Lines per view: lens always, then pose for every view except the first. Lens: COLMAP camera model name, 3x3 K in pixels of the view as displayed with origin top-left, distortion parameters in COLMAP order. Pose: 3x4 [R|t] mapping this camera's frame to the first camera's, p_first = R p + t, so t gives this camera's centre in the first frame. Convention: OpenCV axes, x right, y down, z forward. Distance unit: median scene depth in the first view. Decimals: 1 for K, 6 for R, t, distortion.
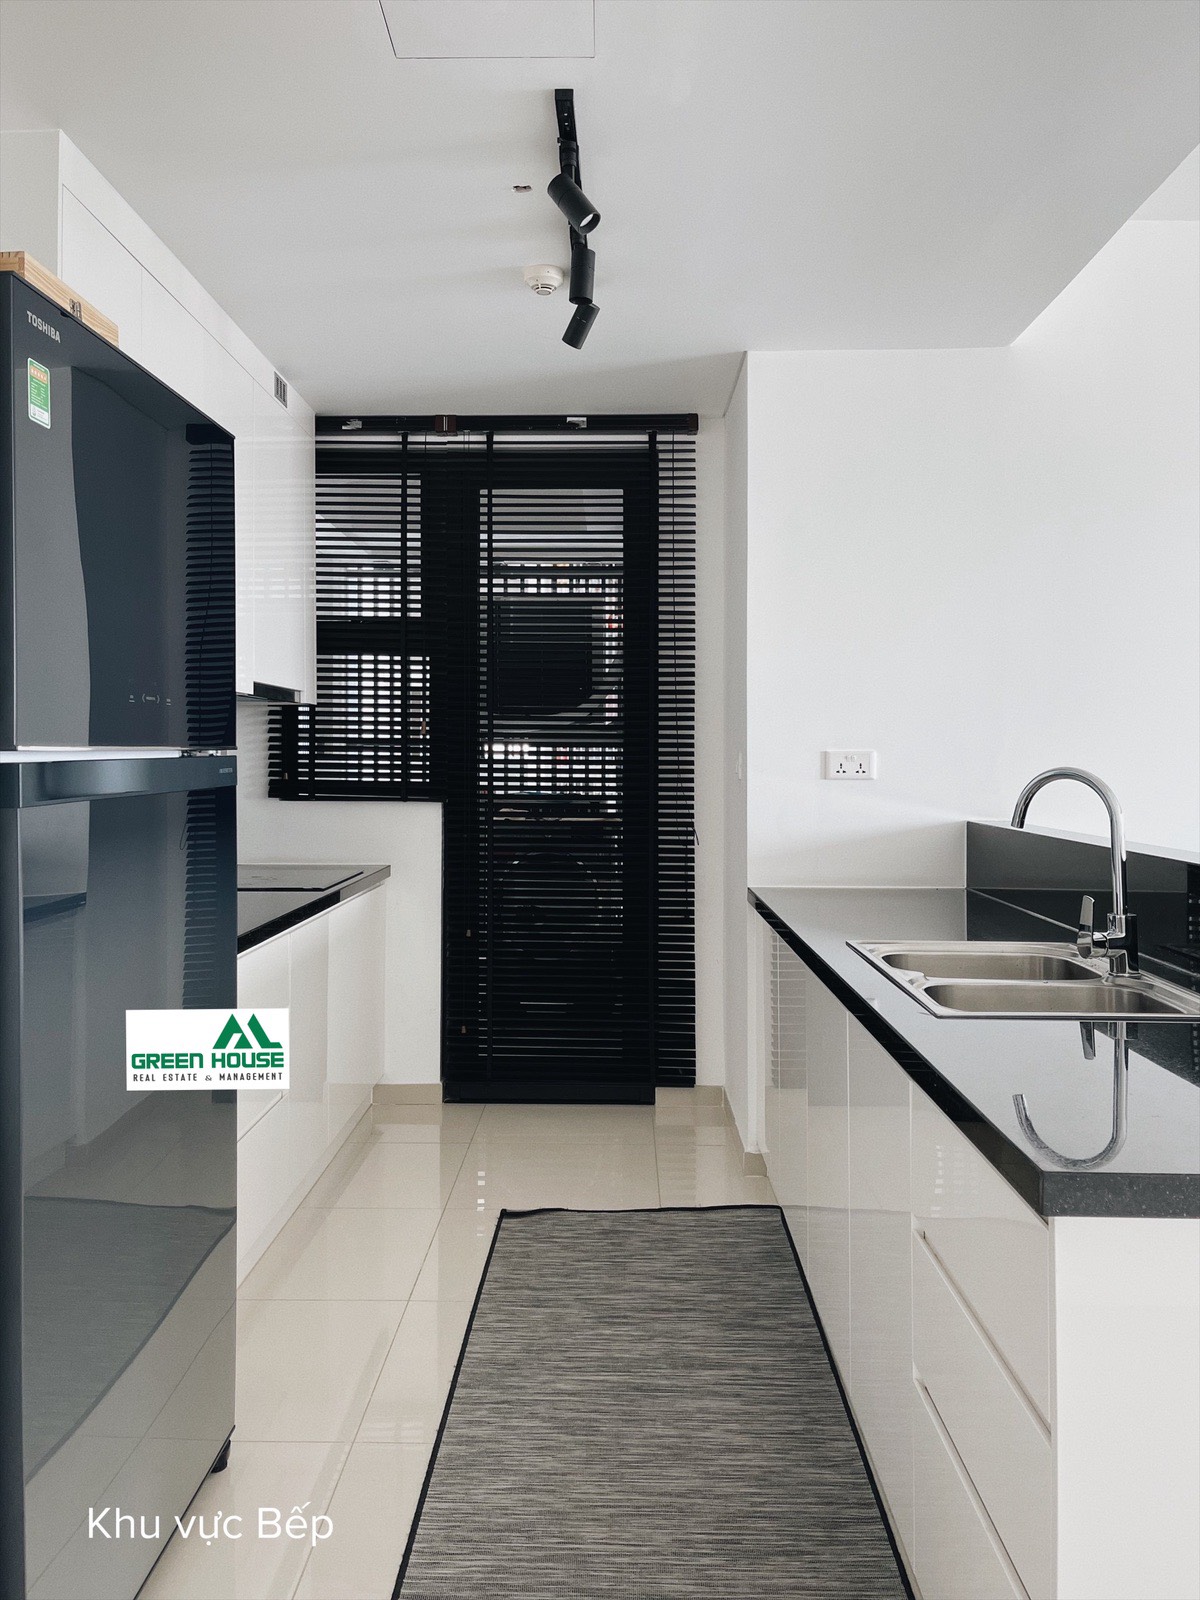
lens RADIAL K [[1276.9, 0, 586.0], [0, 1276.9, 754.1], [0, 0, 1]] dist [0.022002, 0.011668]
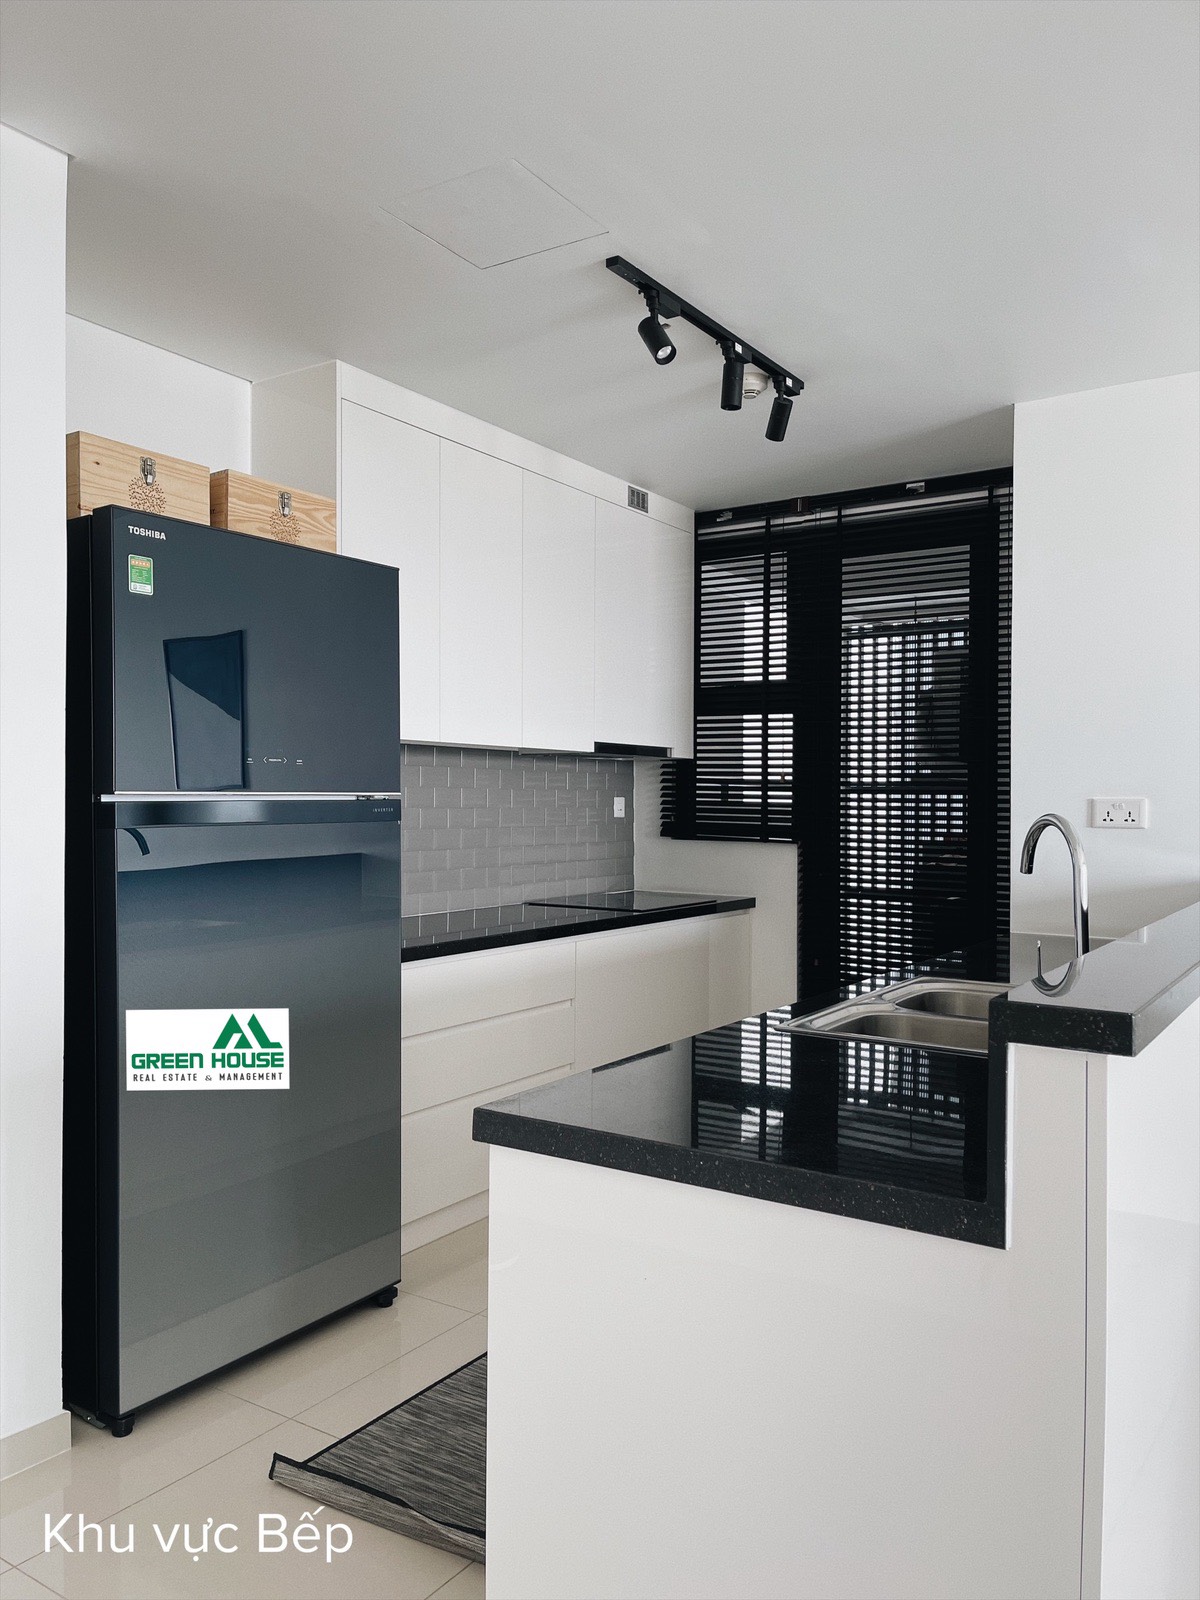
lens RADIAL K [[1207.5, 0, 614.0], [0, 1207.5, 802.8], [0, 0, 1]] dist [0.041935, -0.025880]
pose [[0.855290, 0.002259, -0.518144, 0.300147], [-0.000028, 0.999991, 0.004314, -0.002848], [0.518149, -0.003676, 0.855282, 0.009485]]
